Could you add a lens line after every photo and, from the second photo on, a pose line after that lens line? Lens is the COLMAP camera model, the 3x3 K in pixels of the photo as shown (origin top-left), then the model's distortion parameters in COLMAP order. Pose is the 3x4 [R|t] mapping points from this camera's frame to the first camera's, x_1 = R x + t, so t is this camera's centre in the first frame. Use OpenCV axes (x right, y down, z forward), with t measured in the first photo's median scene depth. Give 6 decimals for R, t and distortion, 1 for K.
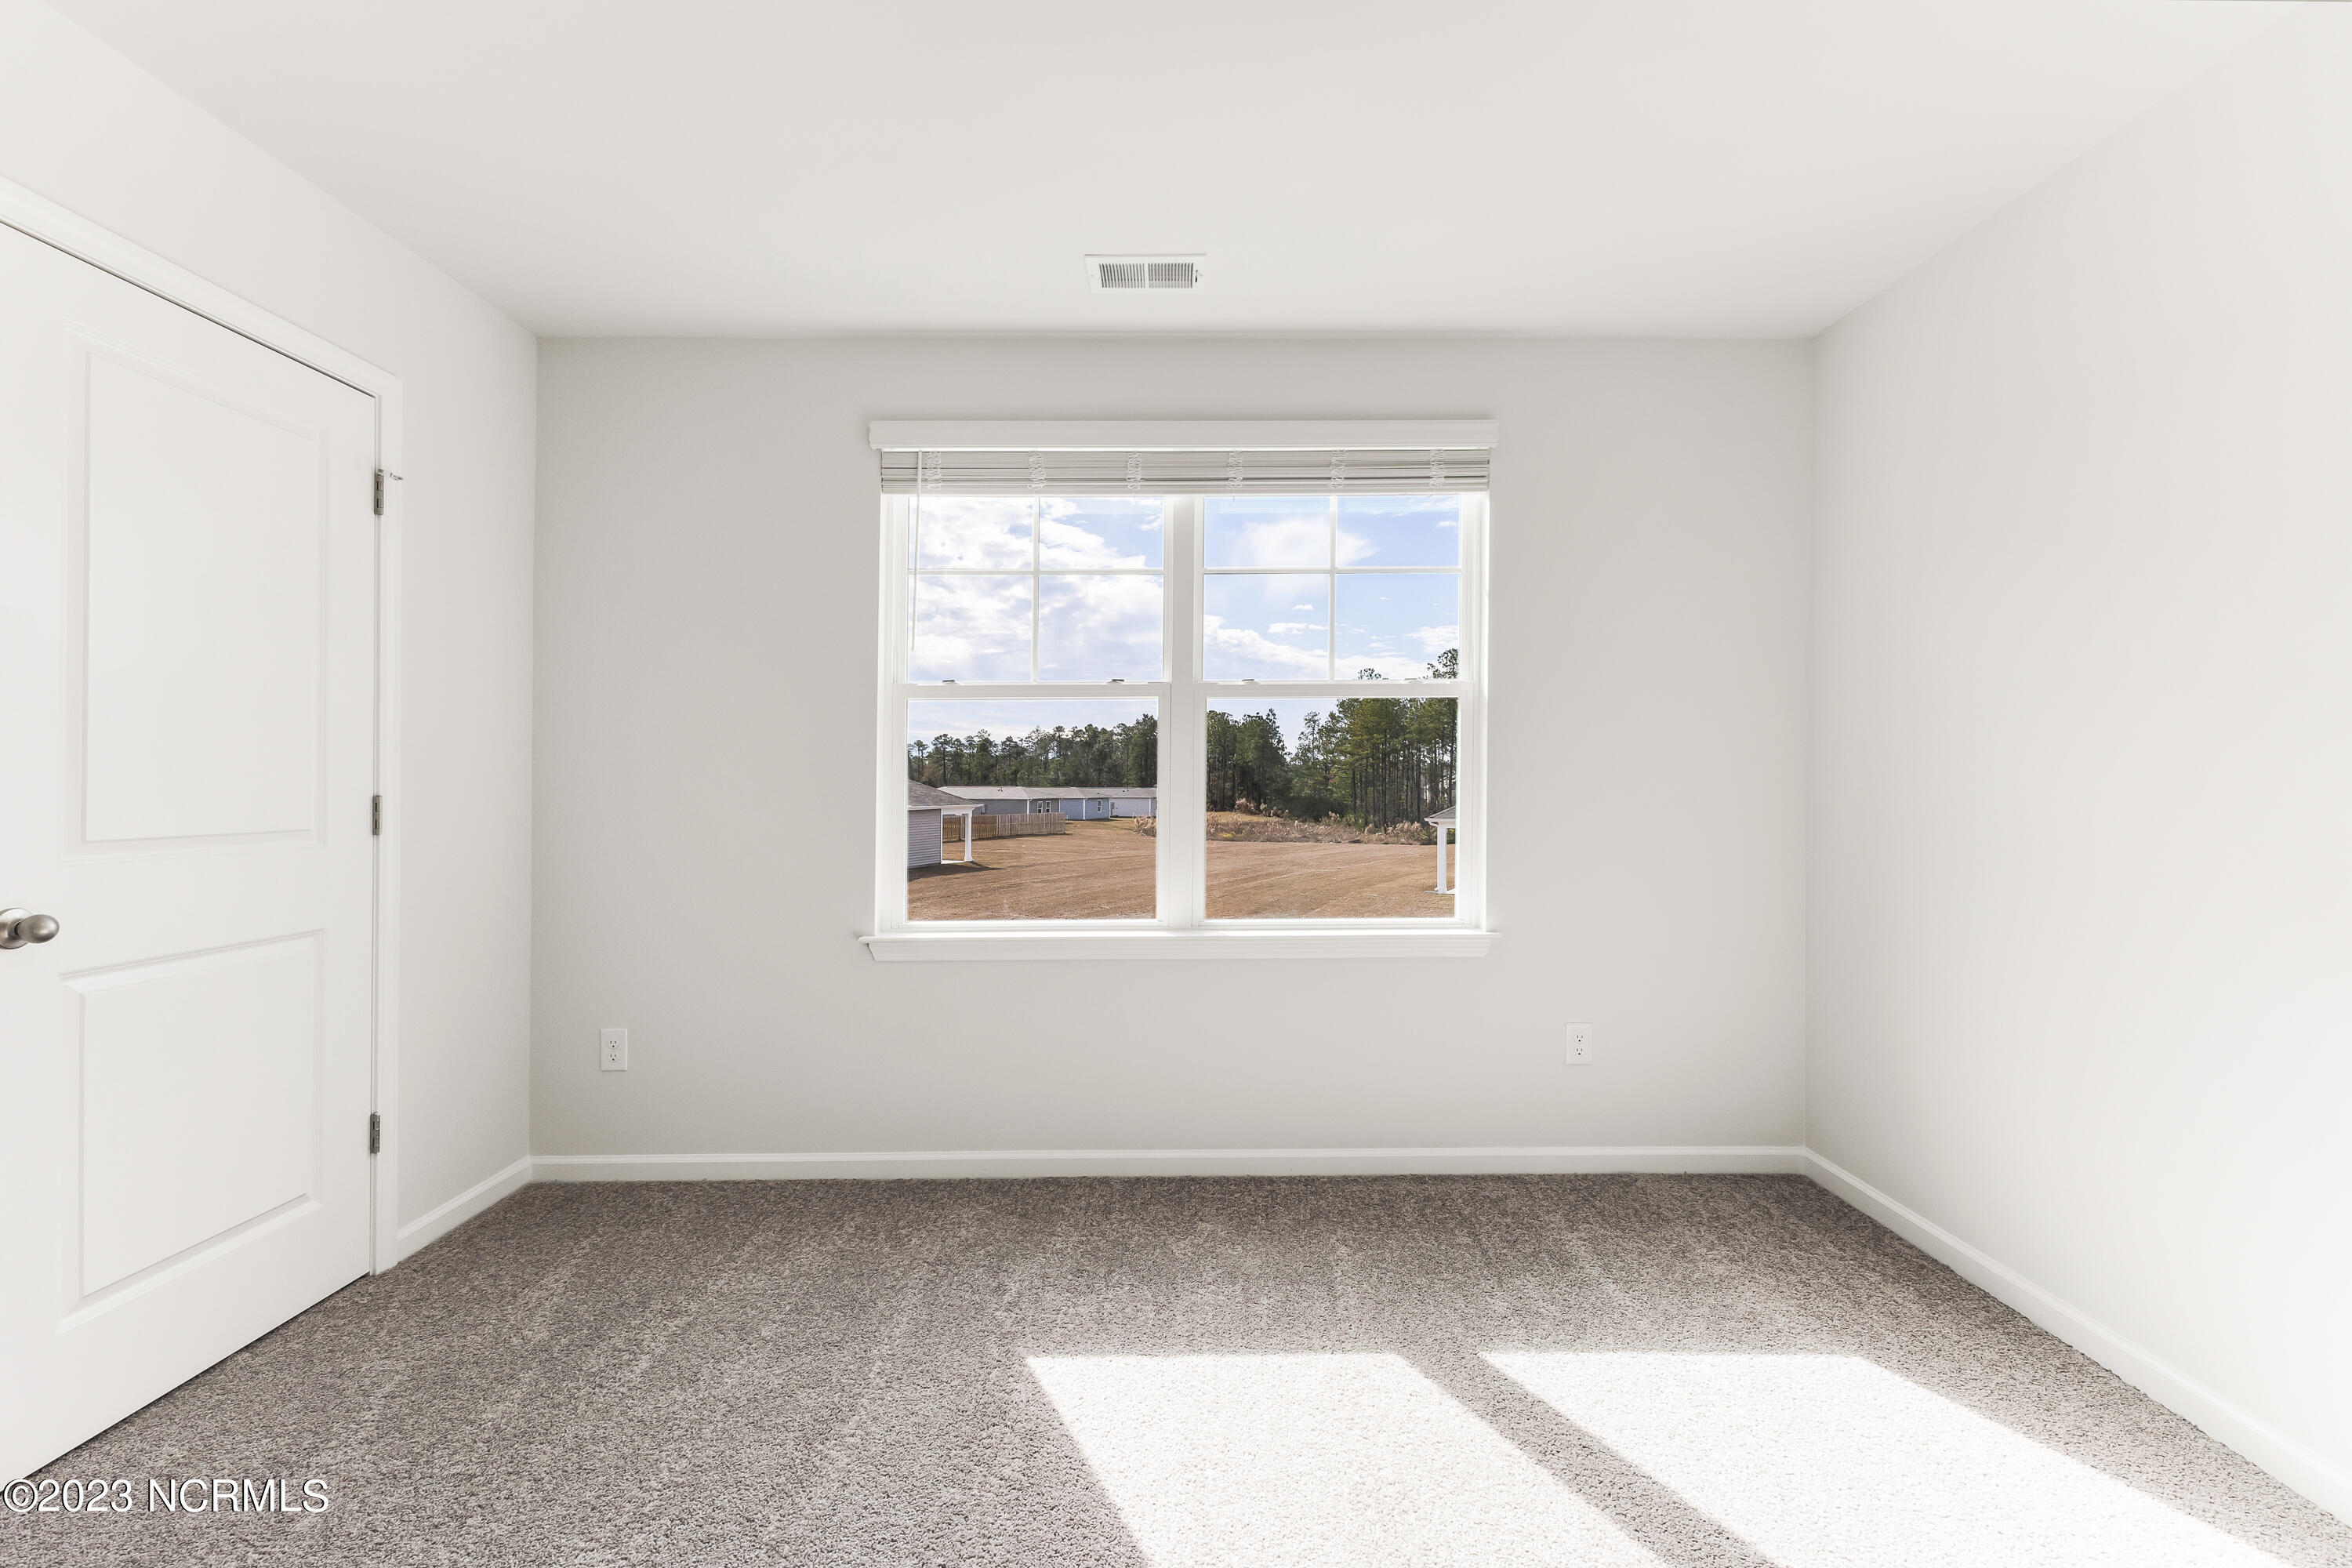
lens RADIAL K [[1019.6, 0, 1195.5], [0, 1019.6, 798.2], [0, 0, 1]] dist [-0.006012, -0.000351]
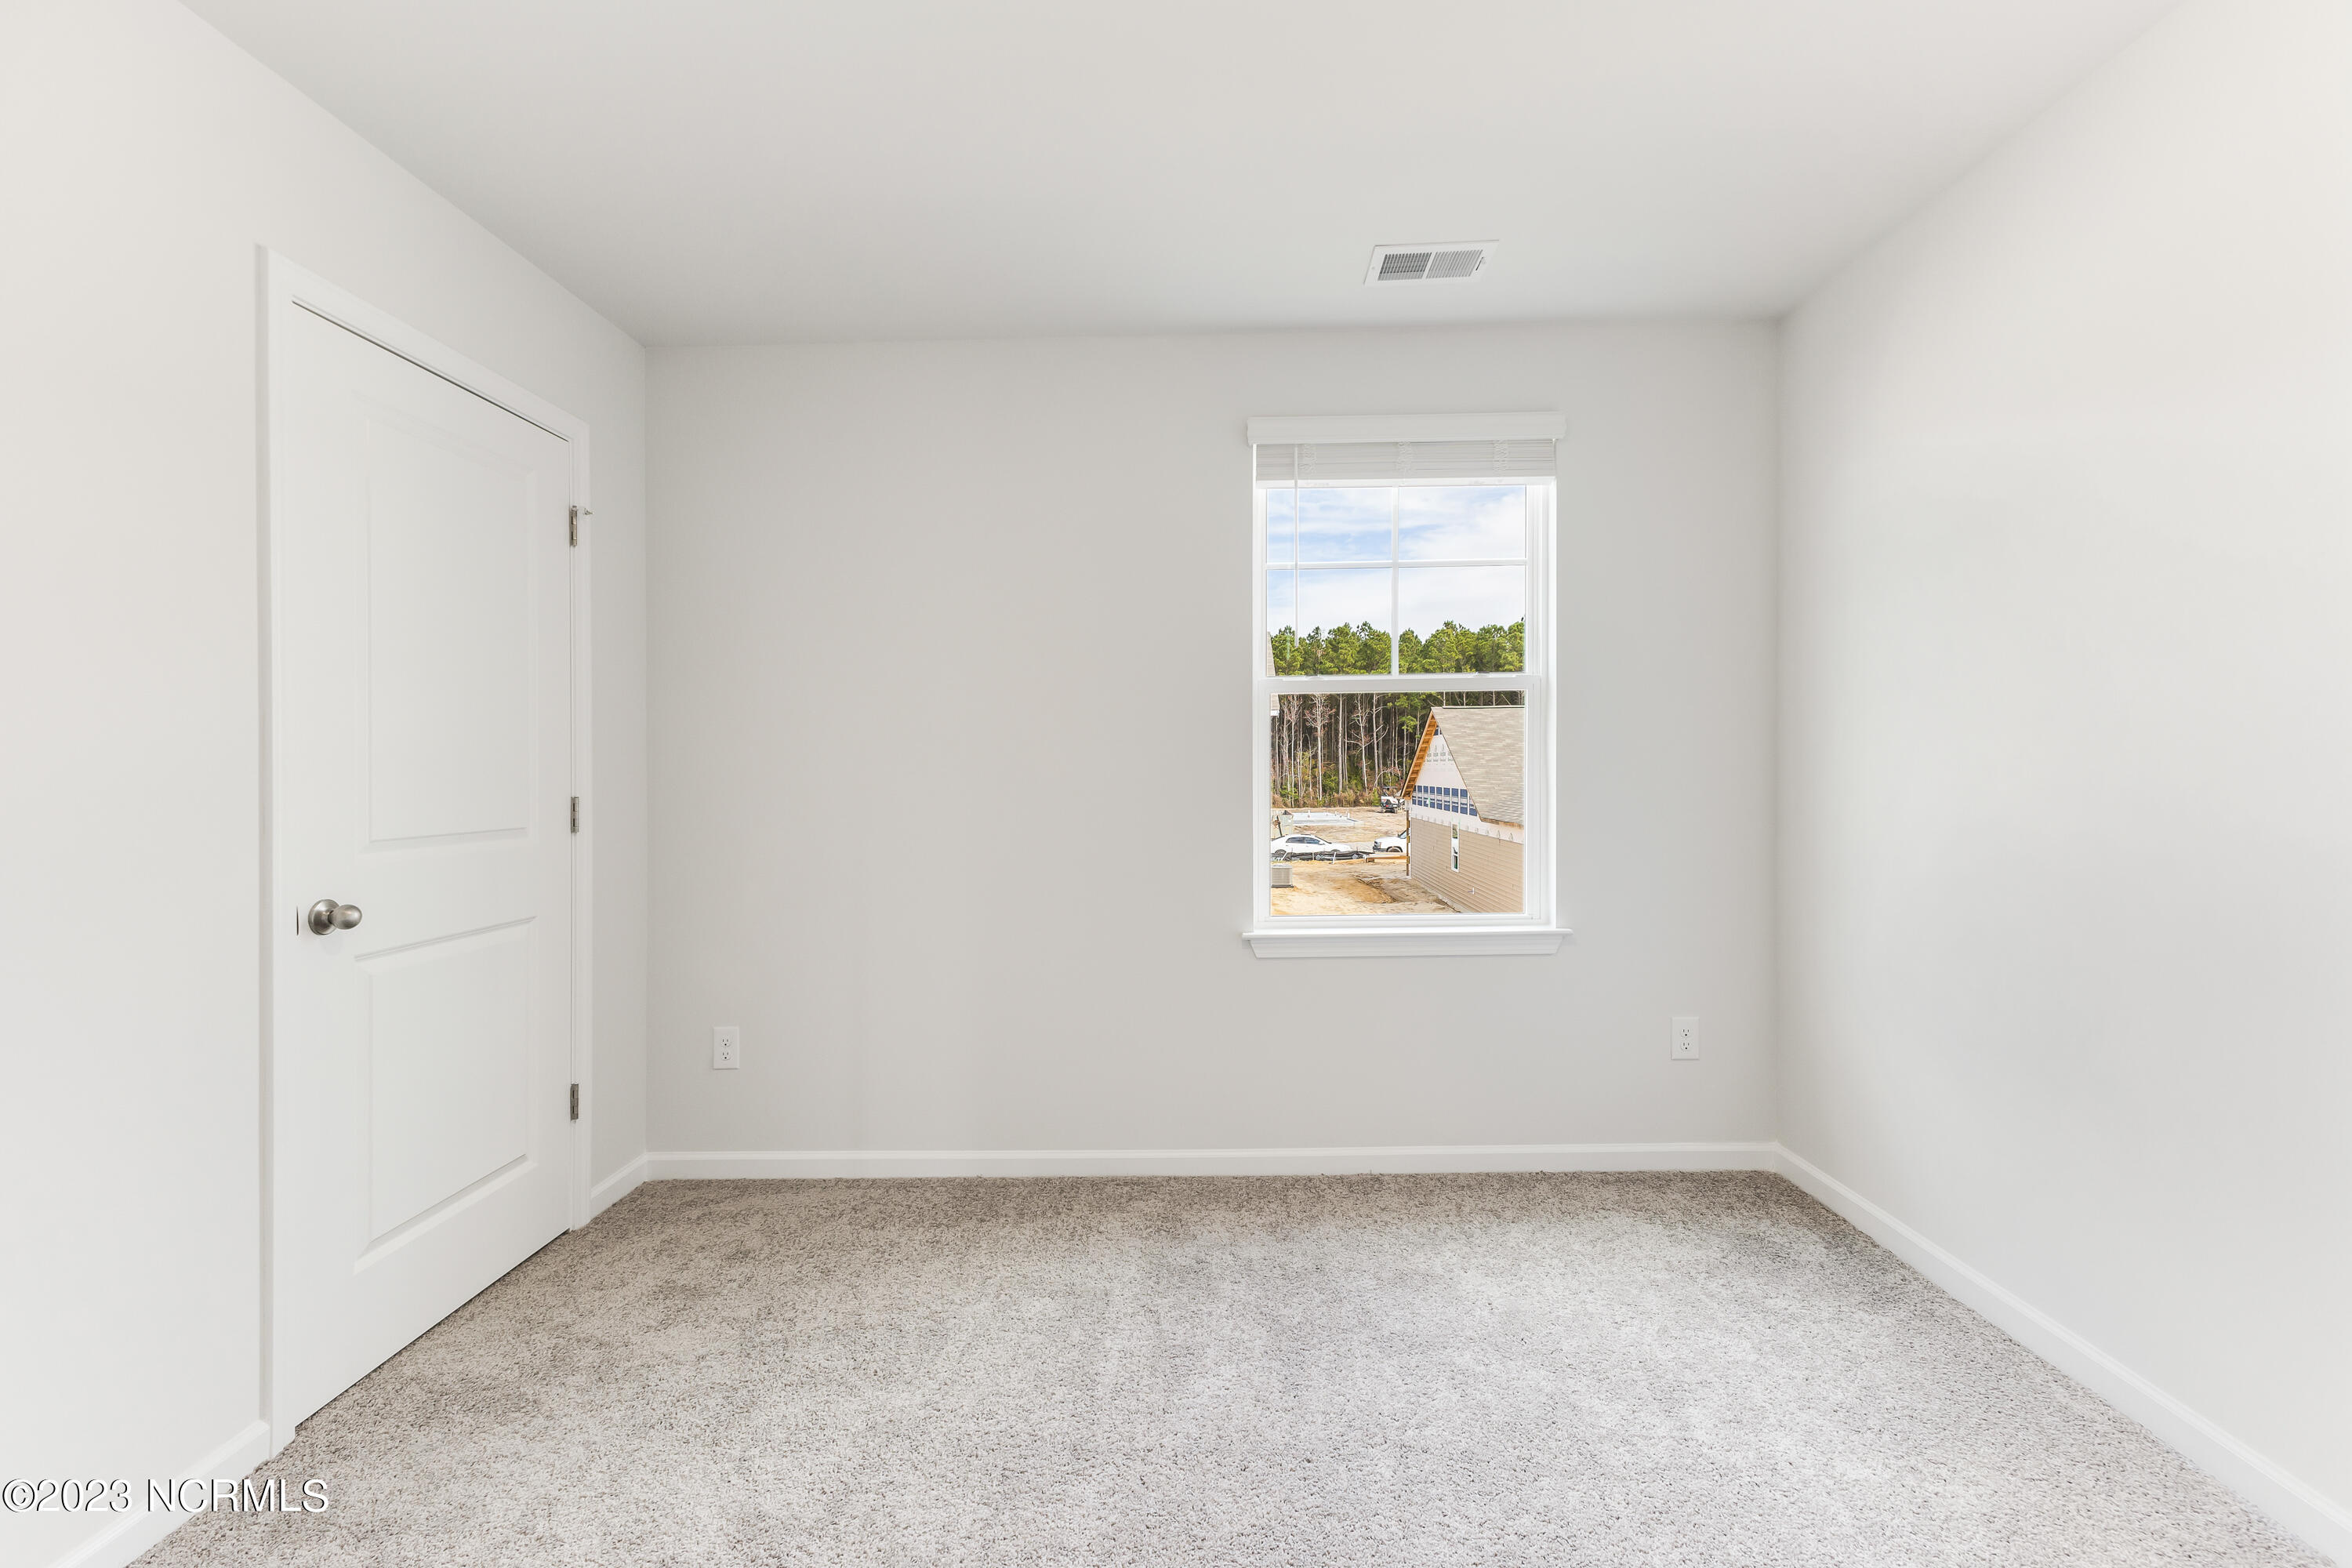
lens RADIAL K [[1019.6, 0, 1187.6], [0, 1019.6, 793.7], [0, 0, 1]] dist [-0.006012, -0.000351]
pose [[0.999725, -0.007785, -0.022122, -0.173983], [0.007745, 0.999968, -0.001899, 0.001584], [0.022136, 0.001727, 0.999753, 0.001557]]
